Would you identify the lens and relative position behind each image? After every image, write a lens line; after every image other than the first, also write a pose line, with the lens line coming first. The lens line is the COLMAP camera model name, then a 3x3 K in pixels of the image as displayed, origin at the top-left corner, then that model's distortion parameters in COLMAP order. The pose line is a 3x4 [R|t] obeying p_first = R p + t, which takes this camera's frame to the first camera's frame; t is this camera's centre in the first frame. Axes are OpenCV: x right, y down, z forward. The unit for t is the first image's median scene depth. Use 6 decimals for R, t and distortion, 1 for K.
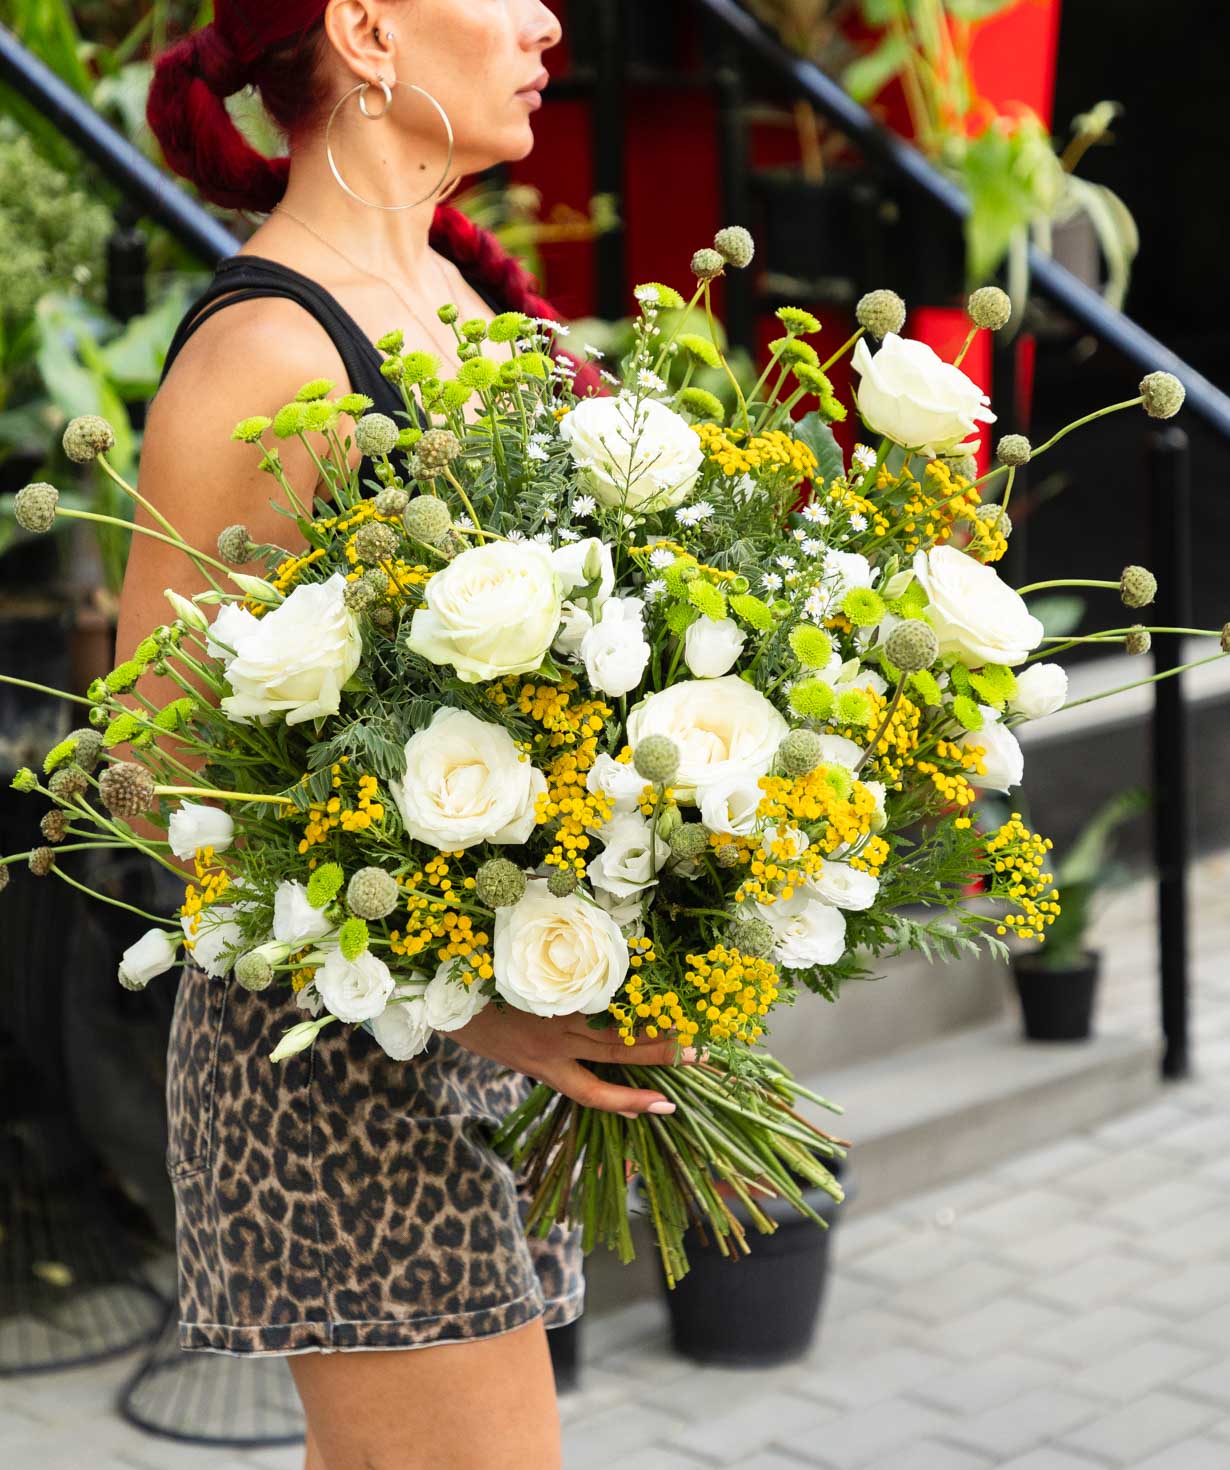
lens RADIAL K [[5015.5, 0, 622.7], [0, 5015.5, 738.7], [0, 0, 1]] dist [-0.158135, 0.000000]
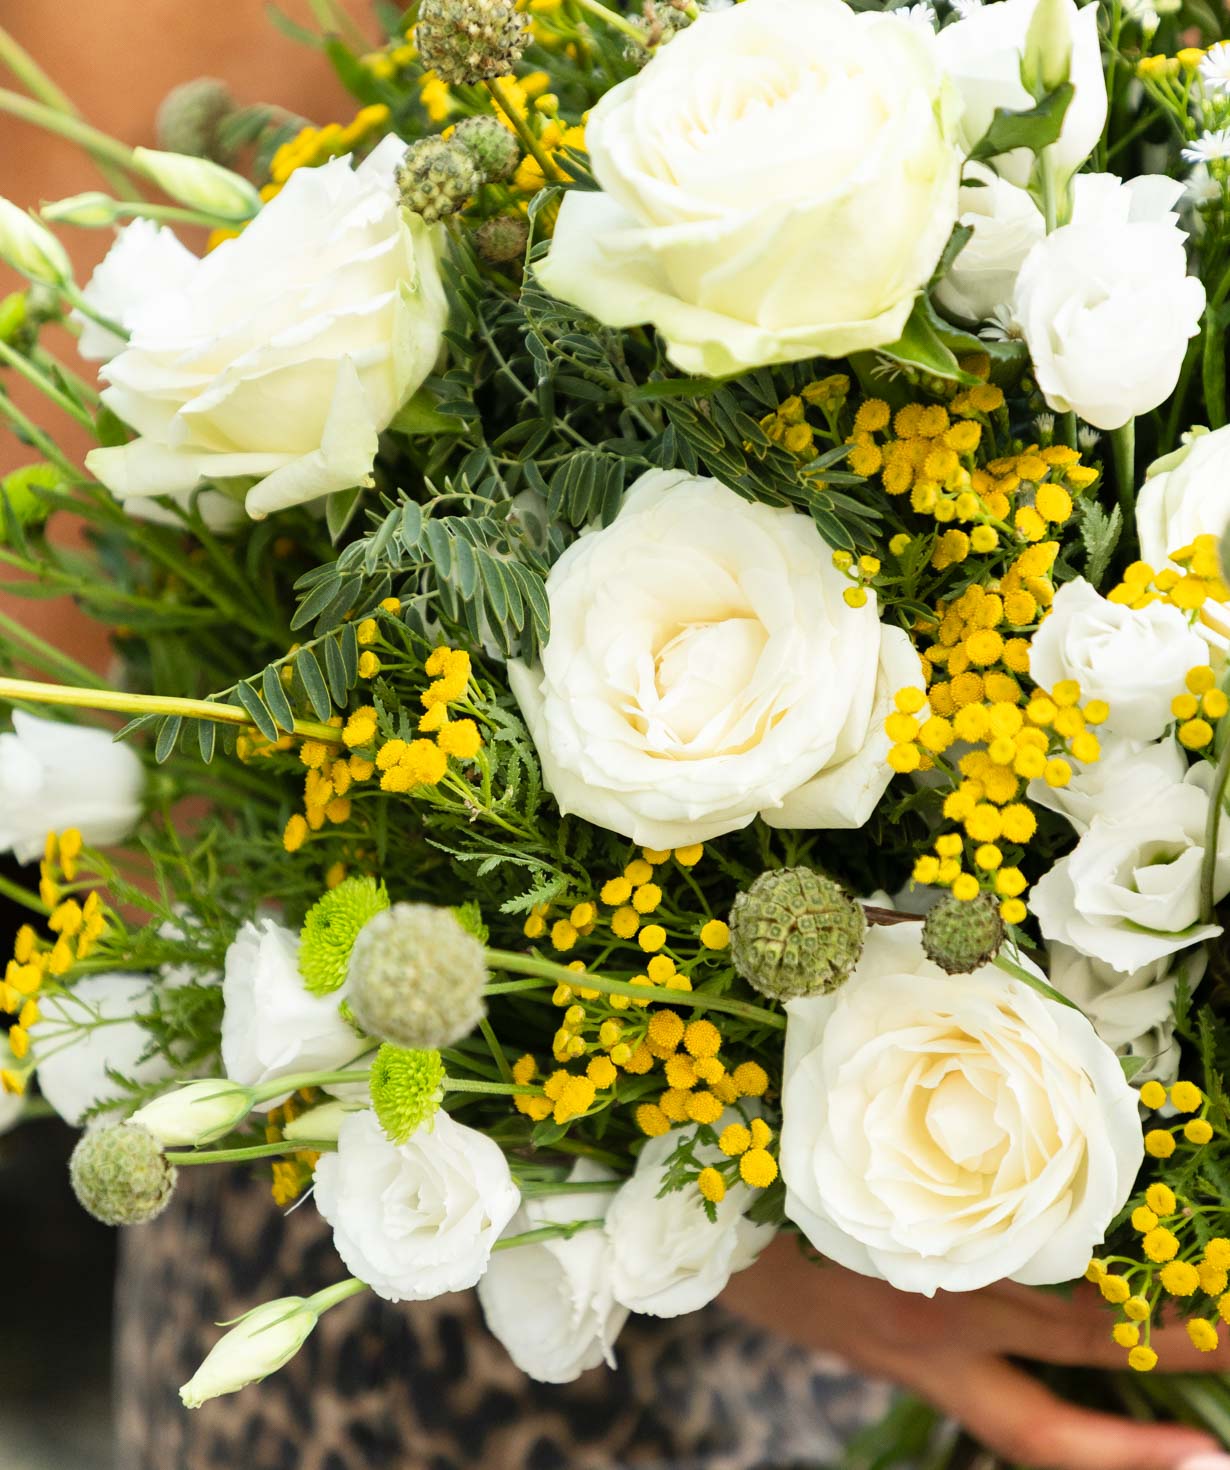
lens RADIAL K [[4800.2, 0, 612.0], [0, 4800.2, 729.1], [0, 0, 1]] dist [0.025692, 0.000000]
pose [[0.995605, 0.000893, -0.093644, -0.004611], [-0.000854, 1.000000, 0.000457, 0.013381], [0.093644, -0.000375, 0.995606, 0.639300]]
